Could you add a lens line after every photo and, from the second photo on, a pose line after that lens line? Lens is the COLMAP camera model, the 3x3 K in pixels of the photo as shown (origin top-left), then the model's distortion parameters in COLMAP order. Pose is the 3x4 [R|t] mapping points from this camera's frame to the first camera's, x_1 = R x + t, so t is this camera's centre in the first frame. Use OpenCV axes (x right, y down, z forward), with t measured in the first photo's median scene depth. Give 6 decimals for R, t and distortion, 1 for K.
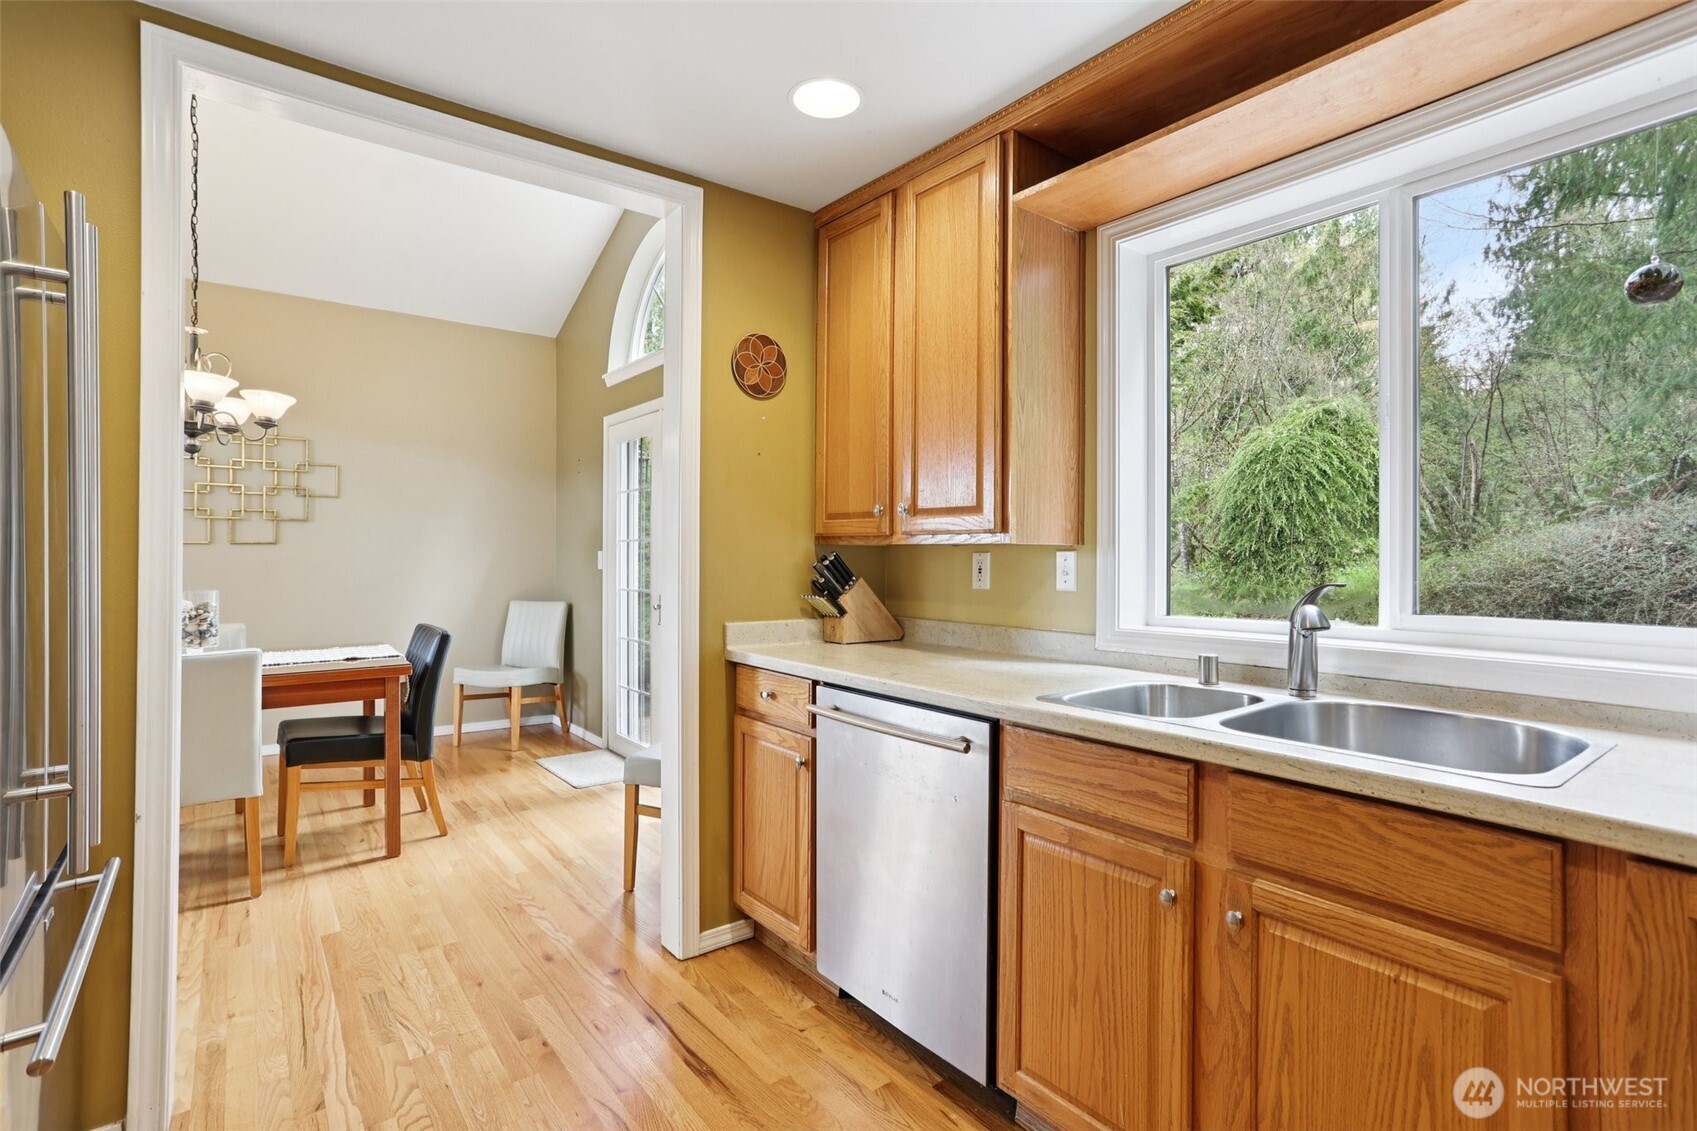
lens RADIAL K [[818.4, 0, 846.6], [0, 818.4, 556.5], [0, 0, 1]] dist [-0.044877, 0.020281]
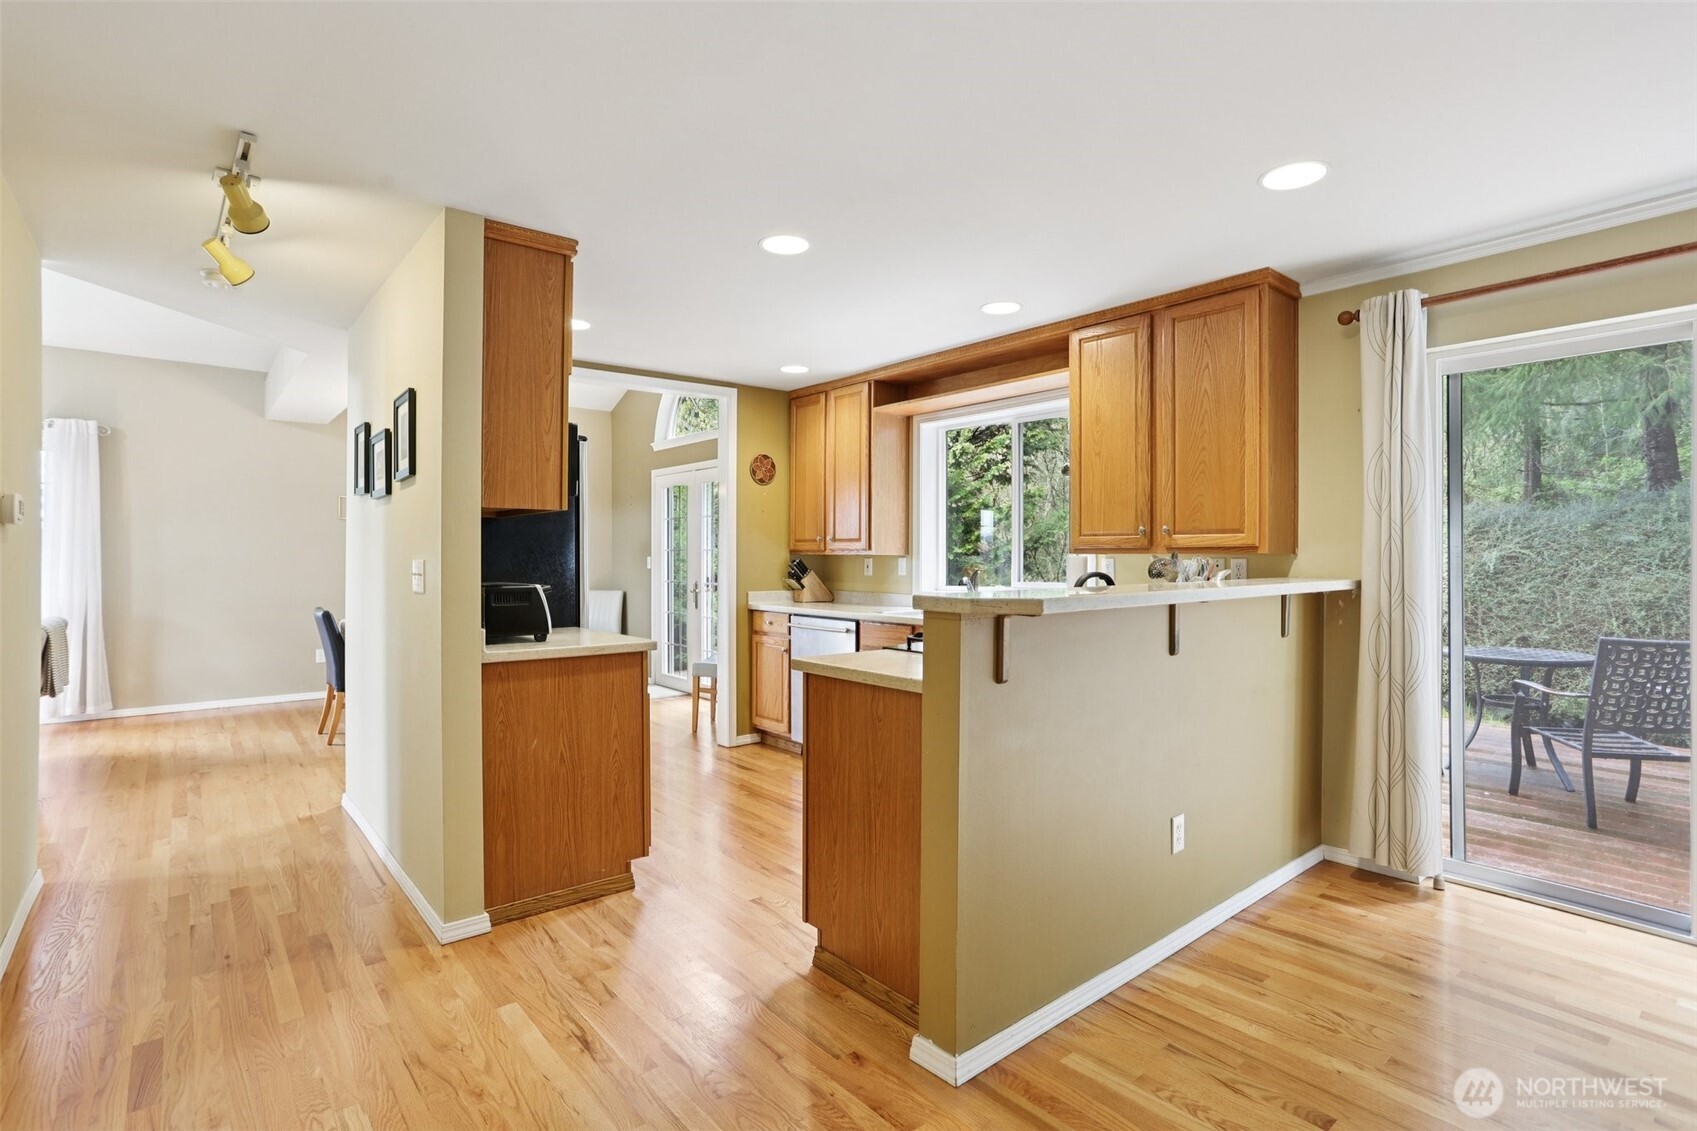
lens RADIAL K [[818.4, 0, 839.7], [0, 818.4, 554.5], [0, 0, 1]] dist [-0.044877, 0.020281]
pose [[0.999574, -0.003215, 0.029019, 0.030202], [0.003370, 0.999980, -0.005312, -0.003365], [-0.029002, 0.005408, 0.999565, -1.167847]]
